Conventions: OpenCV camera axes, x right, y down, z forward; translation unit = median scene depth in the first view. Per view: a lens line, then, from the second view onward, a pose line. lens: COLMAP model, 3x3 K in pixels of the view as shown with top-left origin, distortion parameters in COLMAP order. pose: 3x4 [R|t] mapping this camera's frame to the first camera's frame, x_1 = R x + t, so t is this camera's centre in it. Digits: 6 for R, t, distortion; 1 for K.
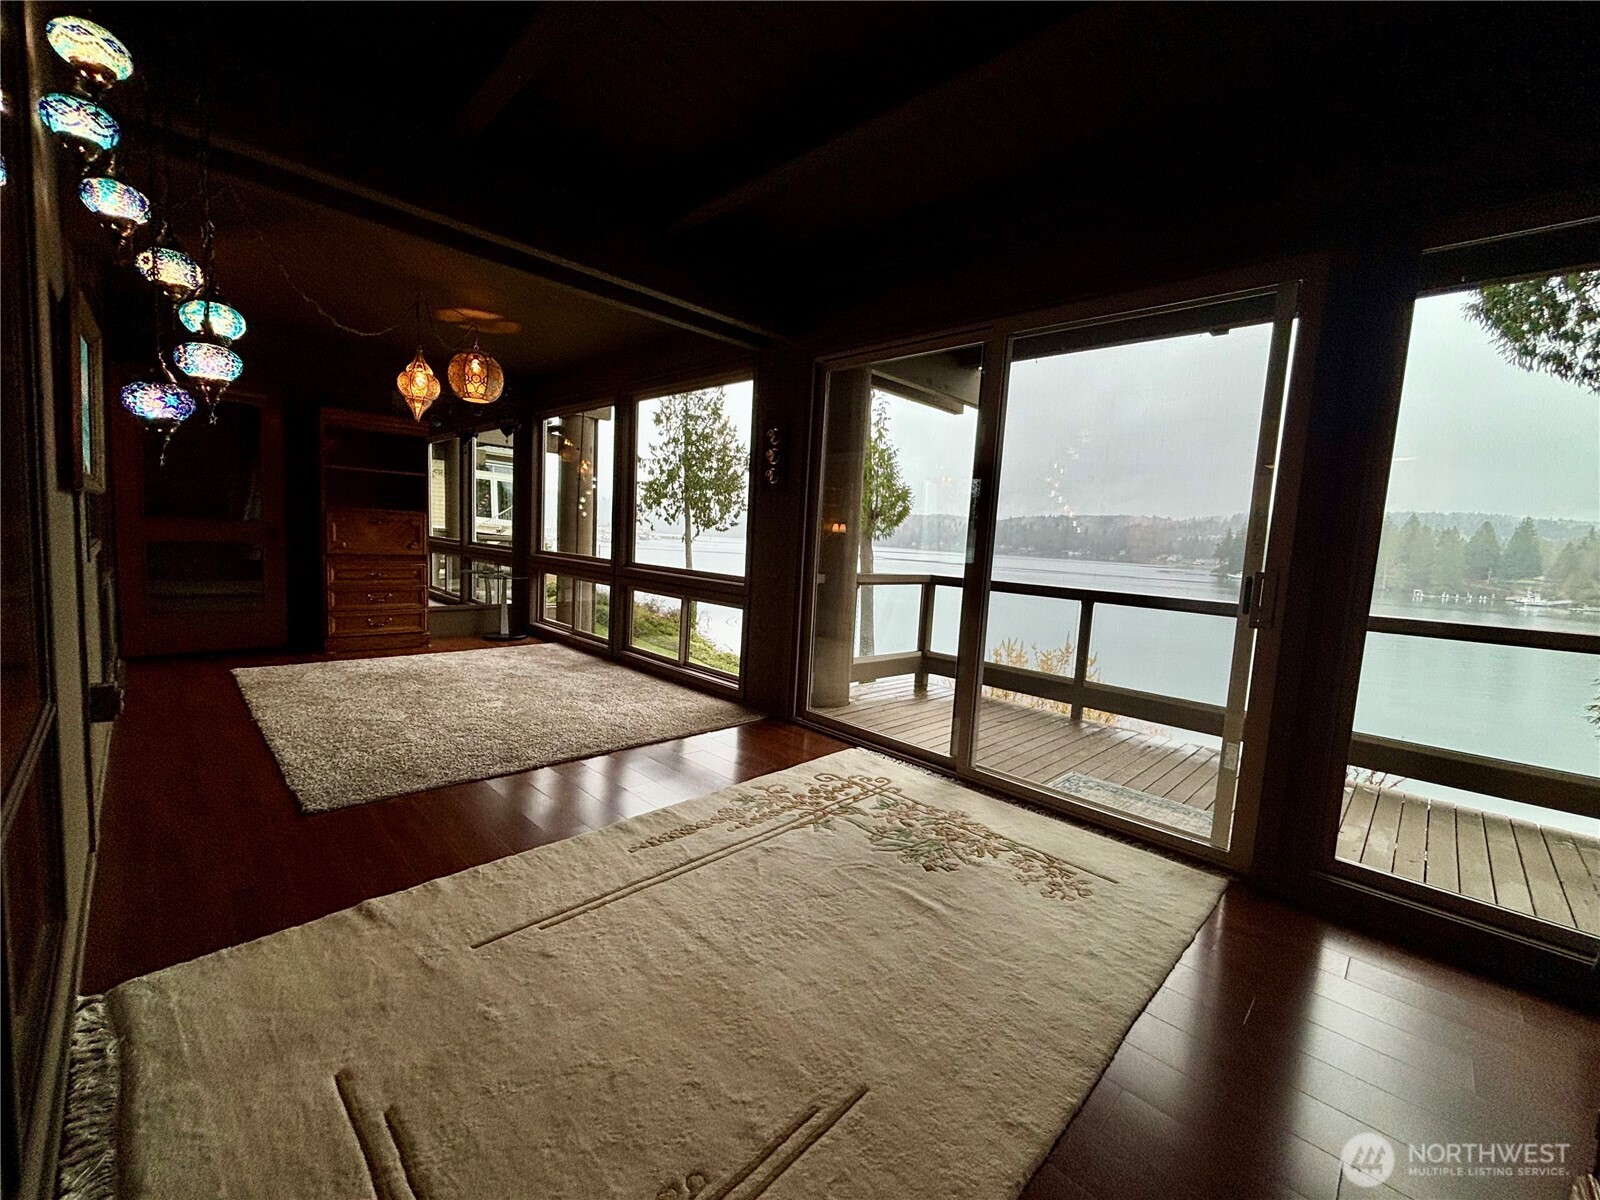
lens RADIAL K [[653.9, 0, 805.8], [0, 653.9, 585.7], [0, 0, 1]] dist [-0.002876, 0.001398]
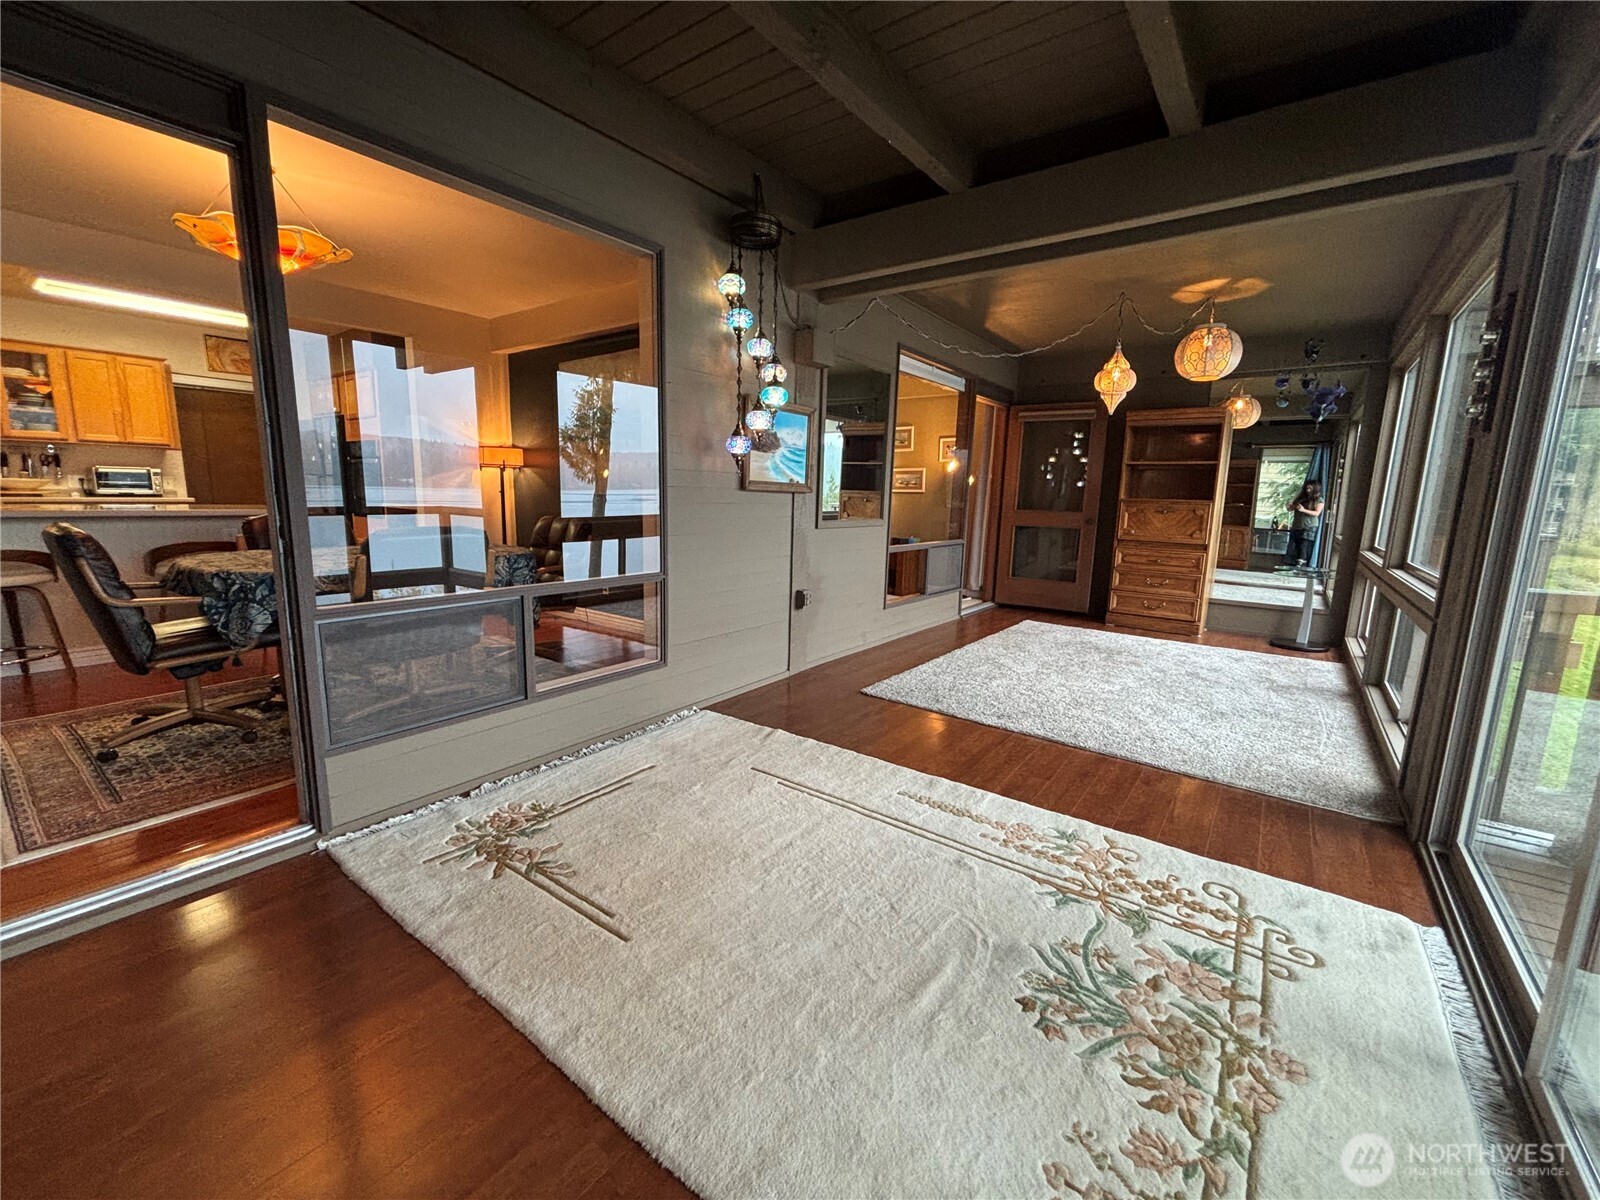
lens RADIAL K [[653.9, 0, 807.8], [0, 653.9, 599.0], [0, 0, 1]] dist [-0.002876, 0.001398]
pose [[0.142178, 0.117186, -0.982880, 0.615597], [-0.099531, 0.989627, 0.103592, -0.016397], [0.984824, 0.083099, 0.152367, 0.523802]]
